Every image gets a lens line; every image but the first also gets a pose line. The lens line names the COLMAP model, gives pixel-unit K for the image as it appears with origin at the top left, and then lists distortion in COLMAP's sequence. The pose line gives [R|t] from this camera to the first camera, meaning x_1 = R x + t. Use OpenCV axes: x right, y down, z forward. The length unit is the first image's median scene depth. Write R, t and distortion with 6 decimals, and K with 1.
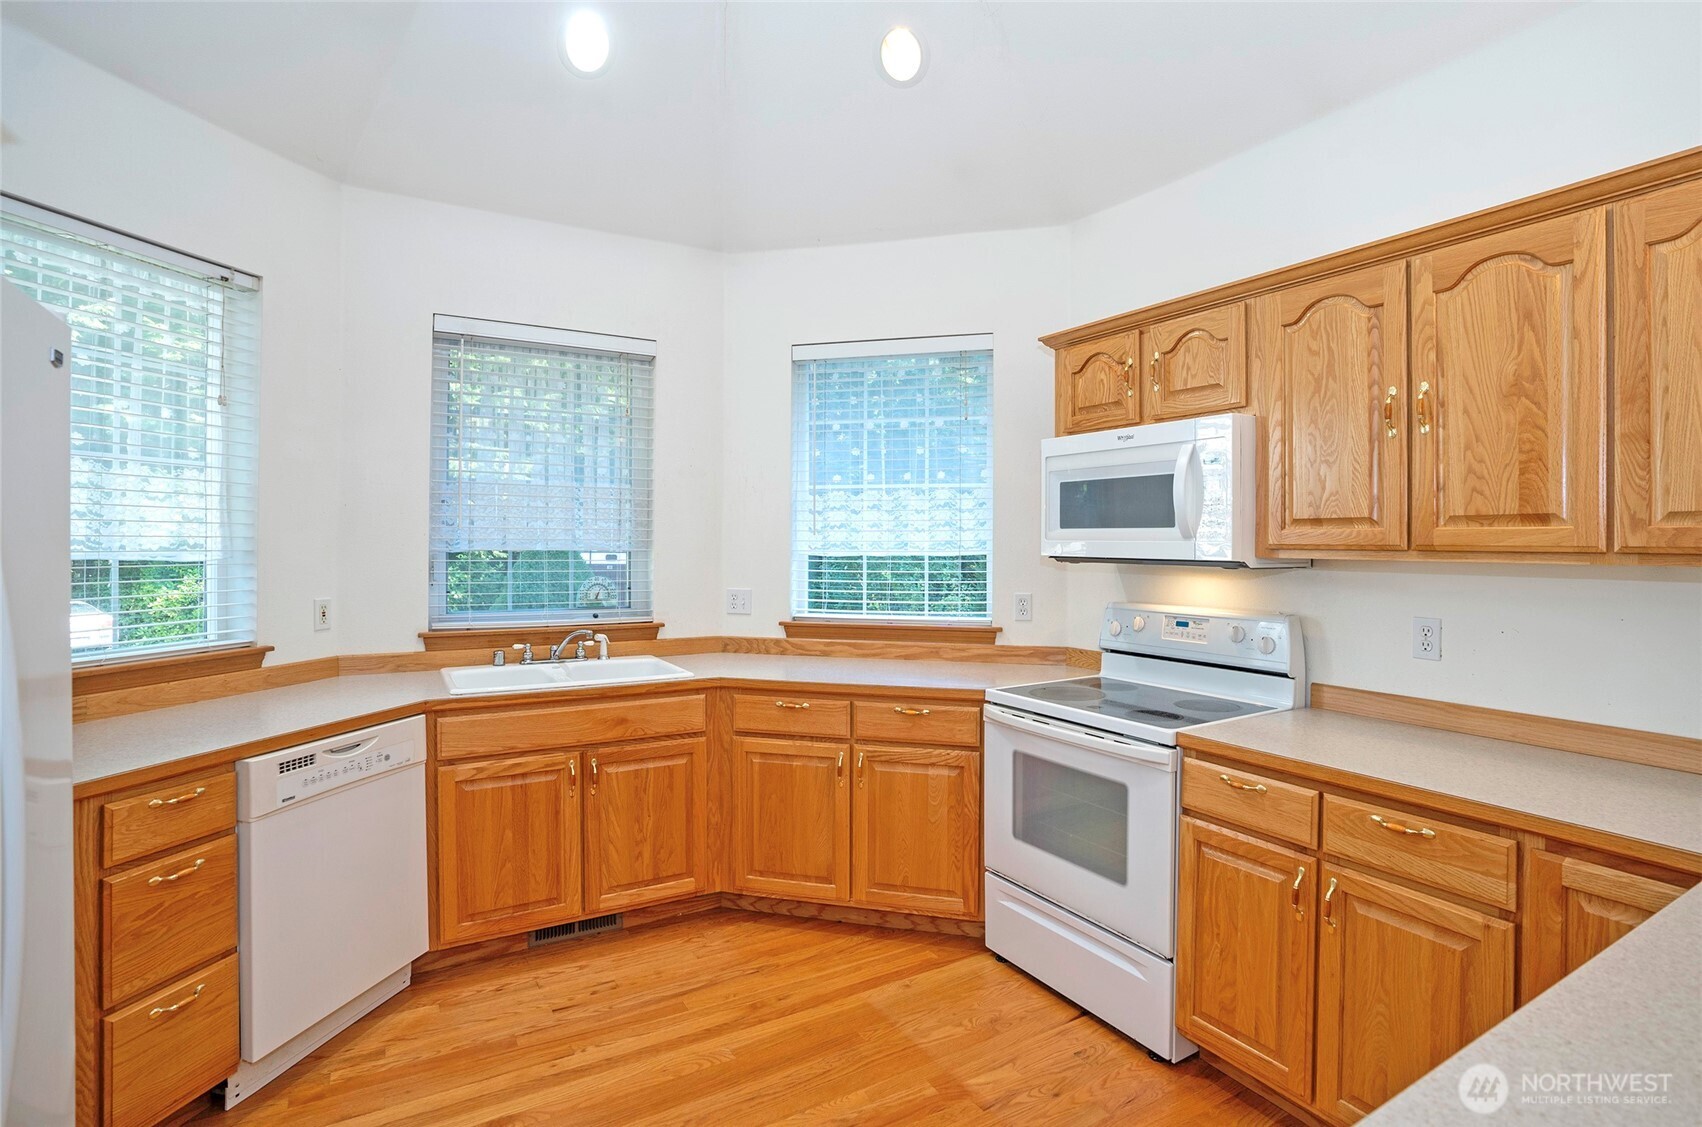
lens RADIAL K [[804.7, 0, 892.3], [0, 804.7, 537.4], [0, 0, 1]] dist [-0.068777, 0.026004]
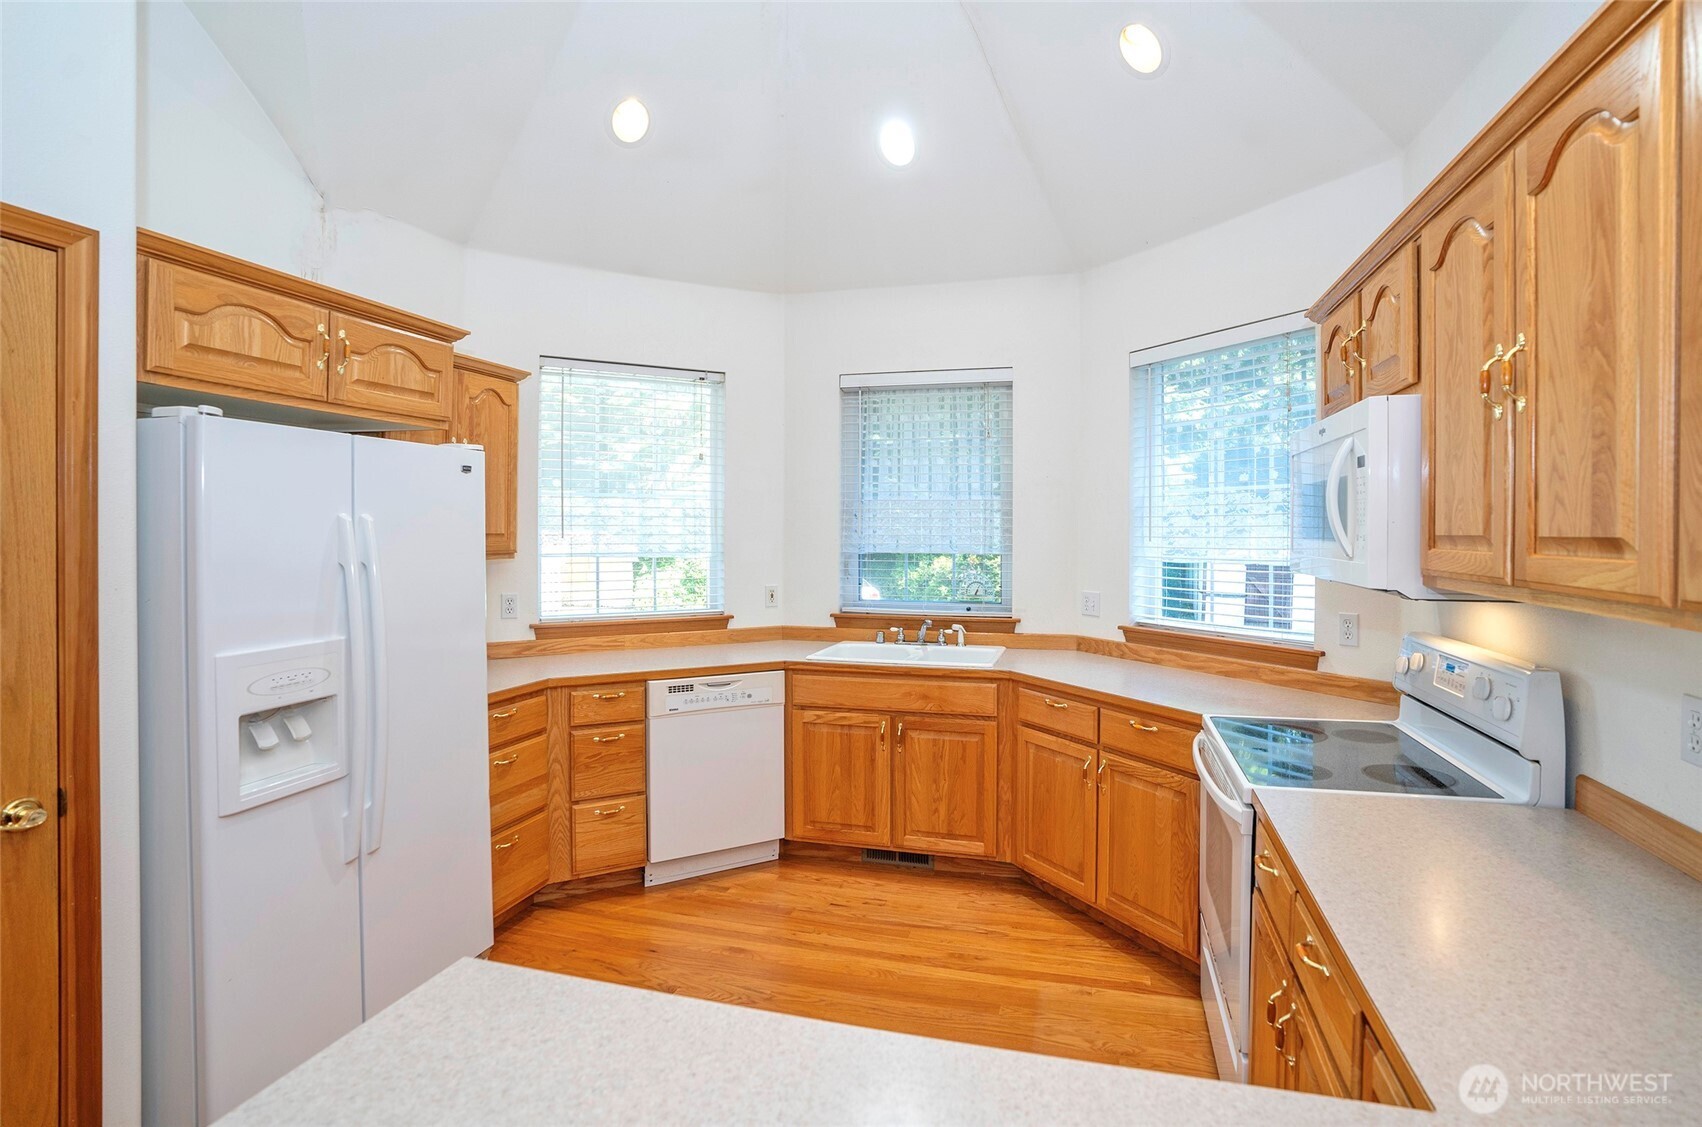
lens RADIAL K [[804.7, 0, 892.3], [0, 804.7, 537.4], [0, 0, 1]] dist [-0.068777, 0.026004]
pose [[0.711792, 0.002689, -0.702385, 0.479678], [0.003360, 0.999968, 0.007233, -0.020539], [0.702383, -0.007509, 0.711760, 0.097803]]
